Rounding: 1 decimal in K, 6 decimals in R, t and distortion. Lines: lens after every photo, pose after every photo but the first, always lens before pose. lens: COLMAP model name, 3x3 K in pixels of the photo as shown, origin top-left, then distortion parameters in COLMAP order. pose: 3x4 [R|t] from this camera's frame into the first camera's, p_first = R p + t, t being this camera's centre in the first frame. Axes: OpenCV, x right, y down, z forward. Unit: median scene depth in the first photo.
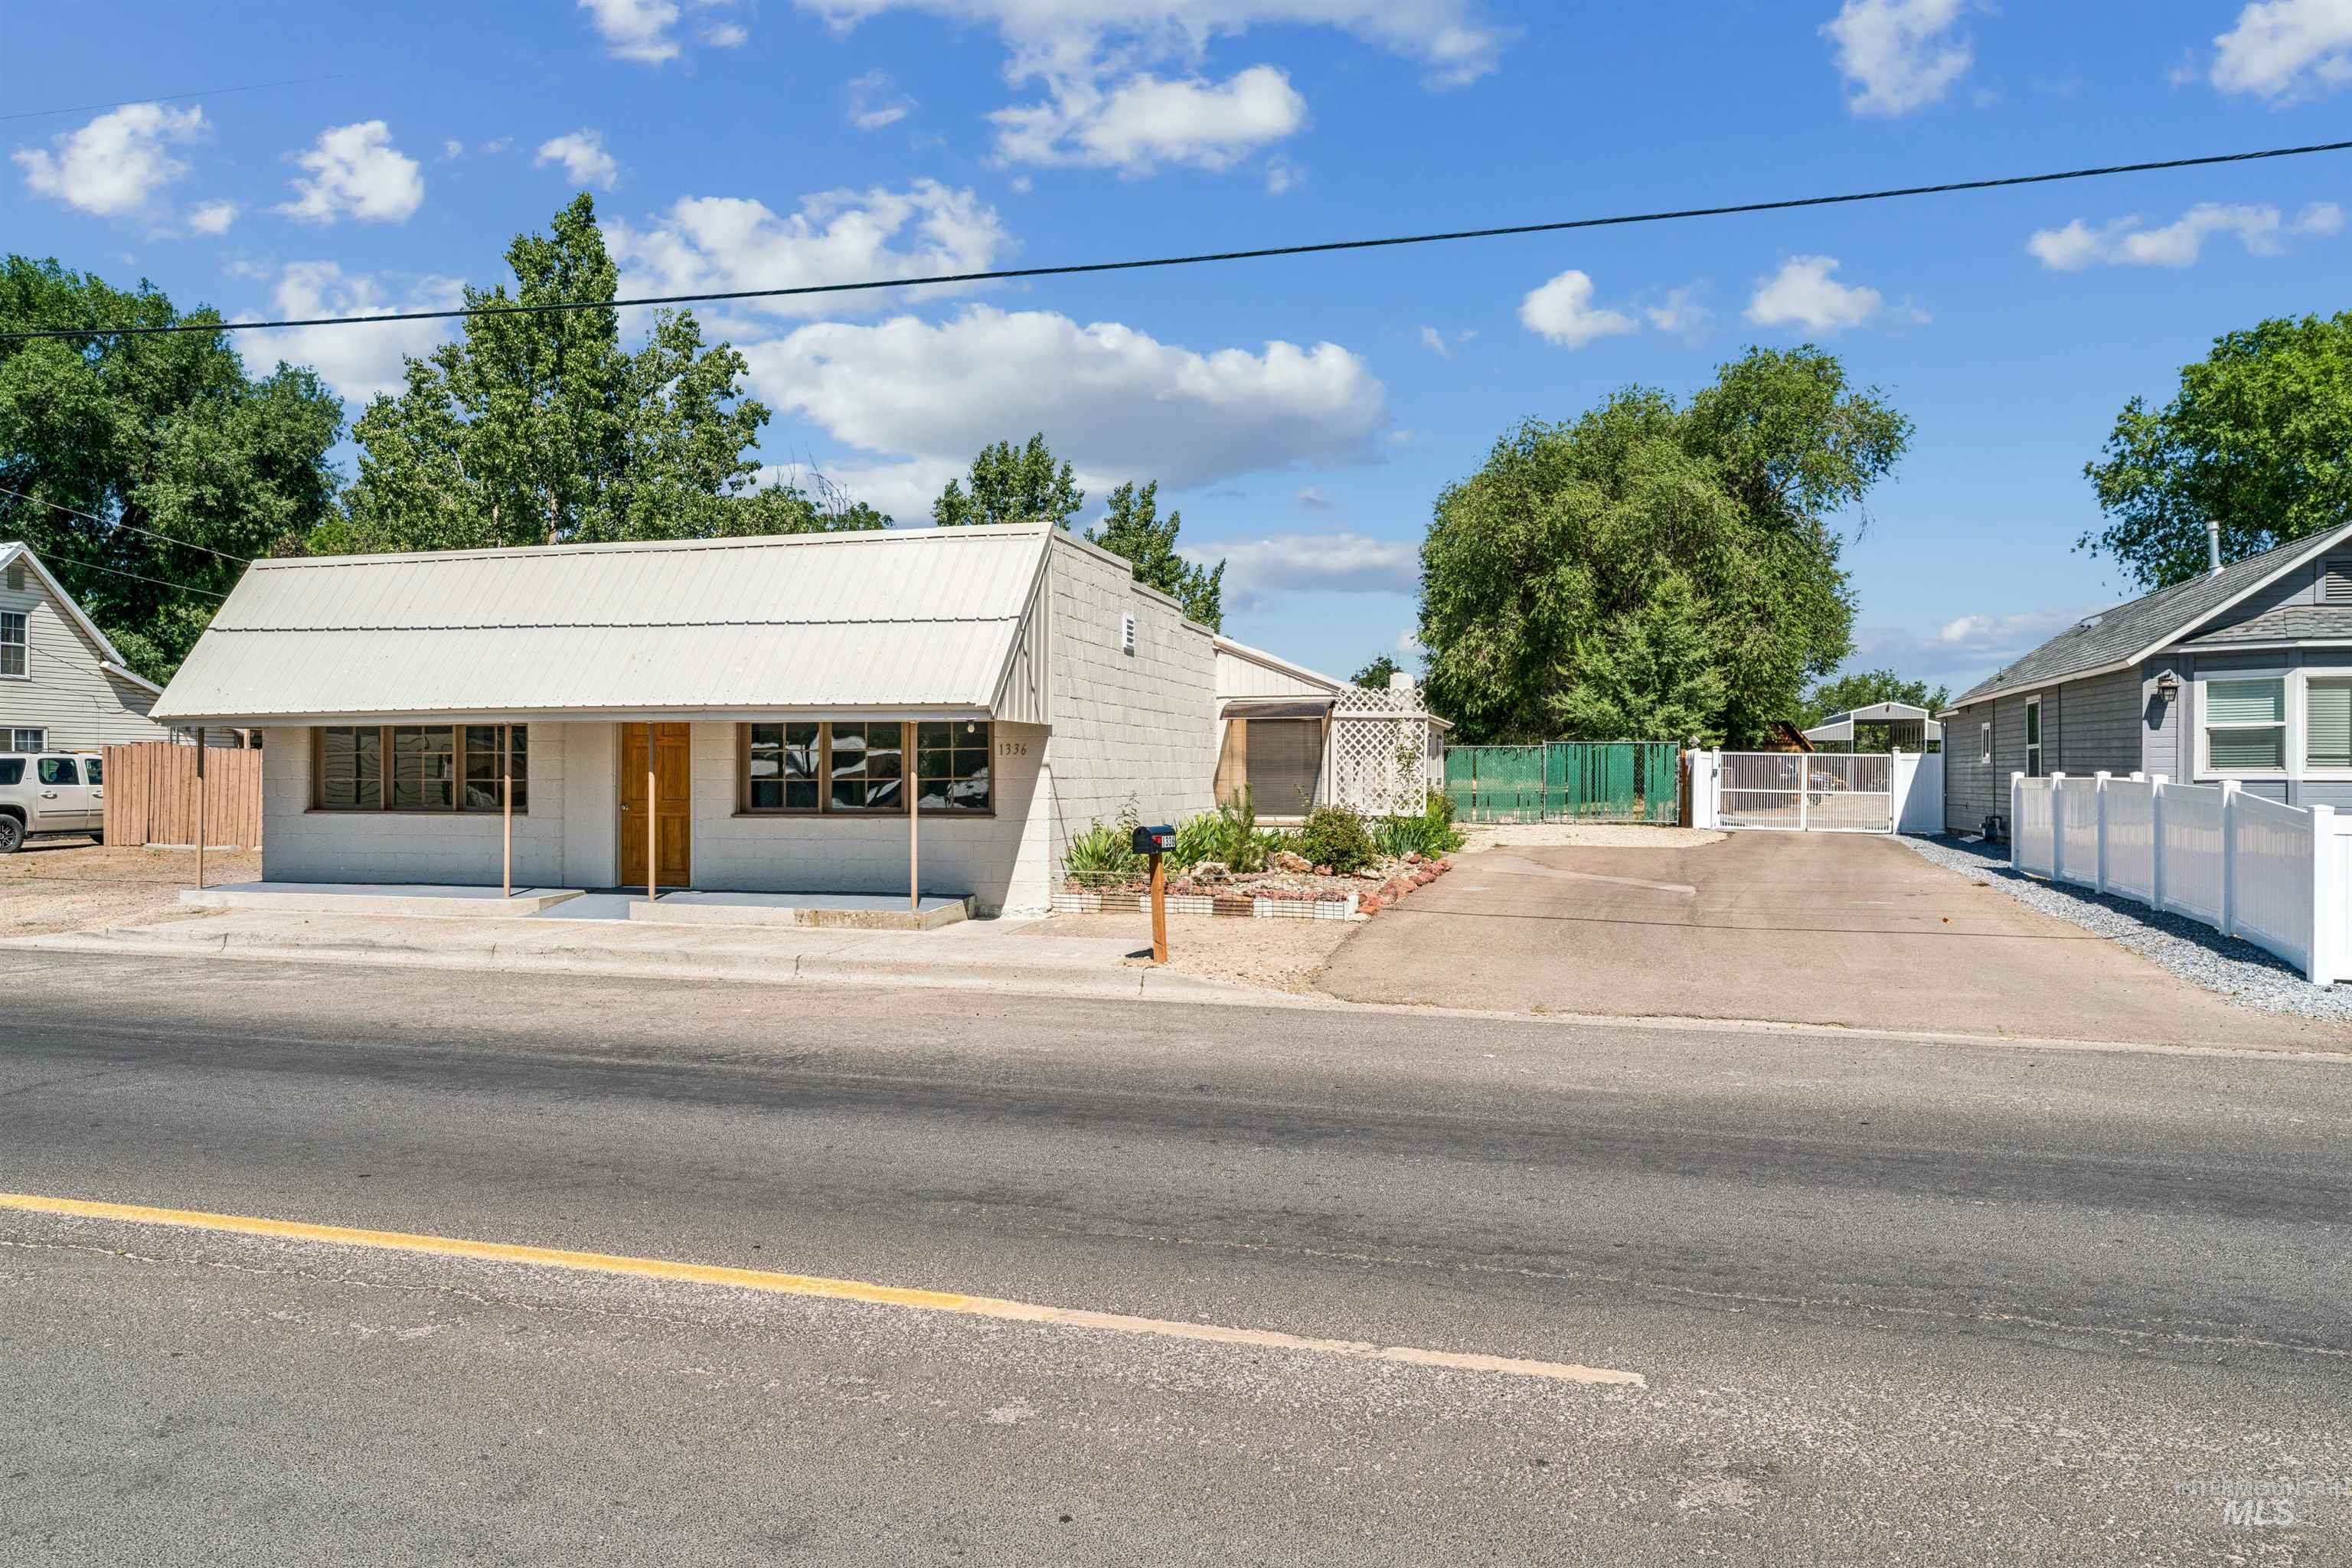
lens RADIAL K [[1583.6, 0, 1171.8], [0, 1583.6, 830.3], [0, 0, 1]] dist [-0.000384, 0.004164]
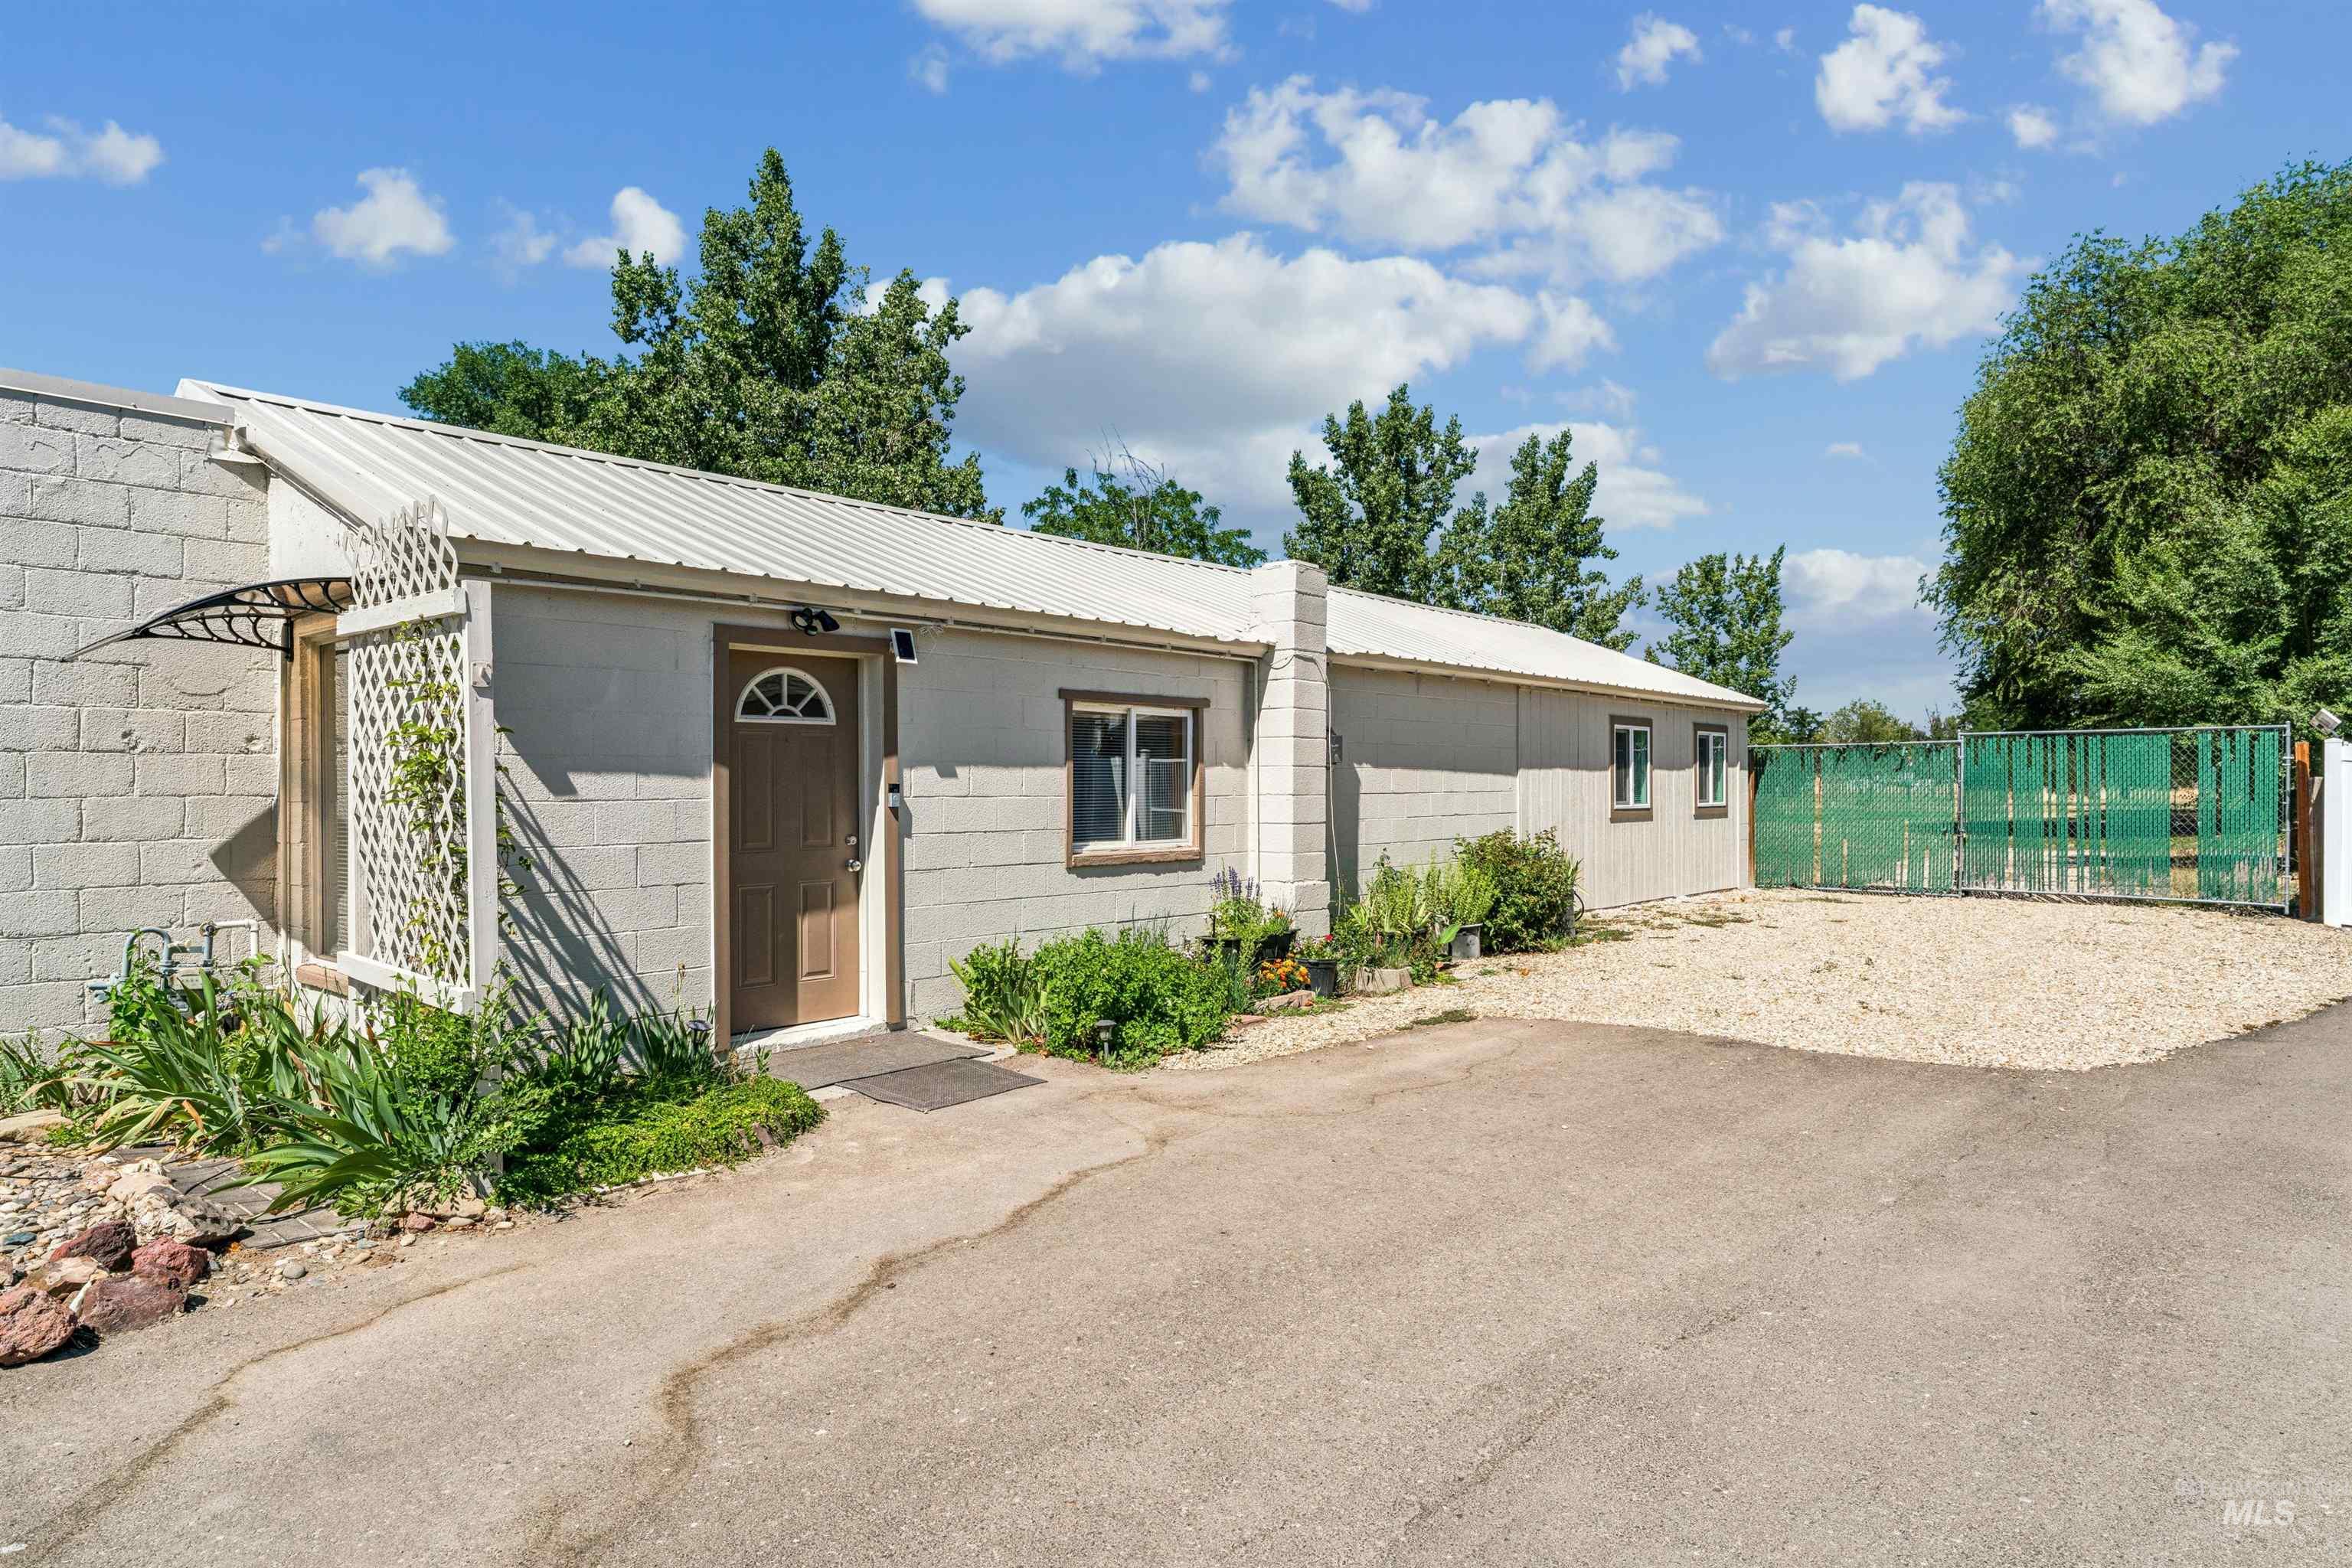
lens RADIAL K [[1339.6, 0, 1176.0], [0, 1339.6, 784.0], [0, 0, 1]] dist [-0.001679, 0.000859]
pose [[0.885713, -0.005068, -0.464205, 0.390625], [-0.012482, 0.999319, -0.034727, -0.038899], [0.464065, 0.036553, 0.885047, 0.932549]]
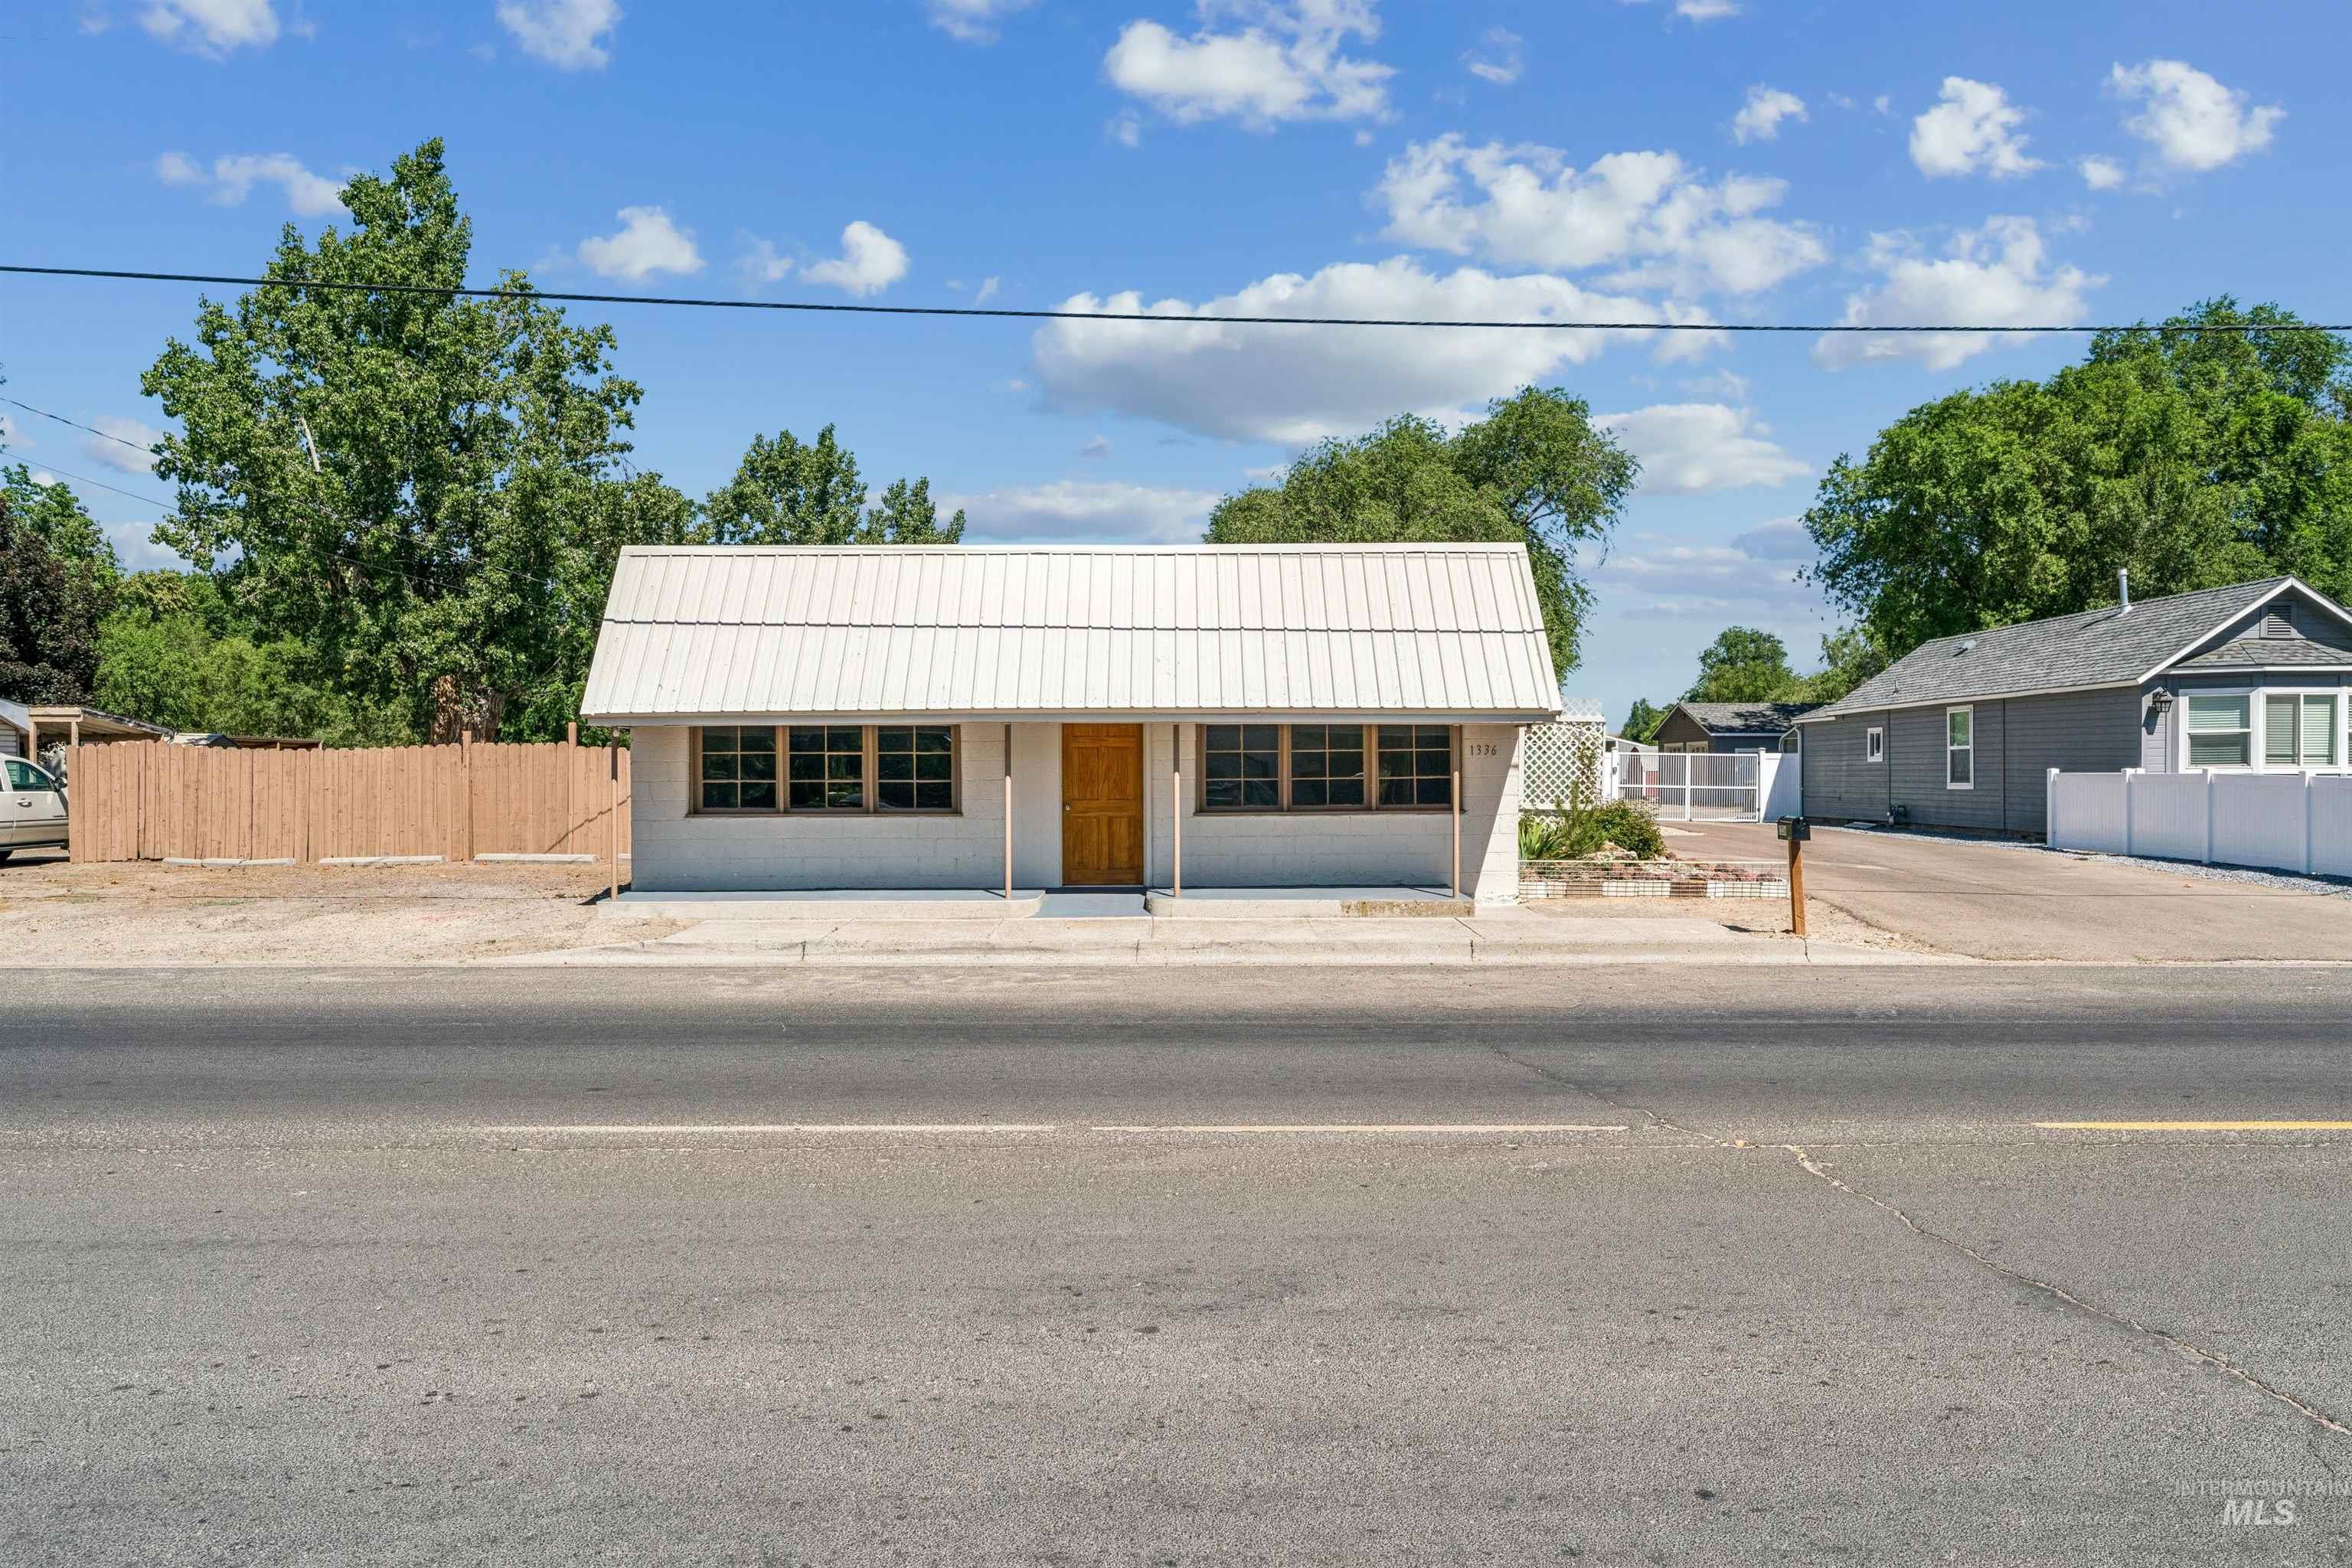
lens RADIAL K [[1583.6, 0, 1171.8], [0, 1583.6, 830.3], [0, 0, 1]] dist [-0.000384, 0.004164]
pose [[0.957123, -0.014408, 0.289324, -0.502911], [0.014103, 0.999896, 0.003137, -0.001929], [-0.289339, 0.001078, 0.957226, 0.012434]]
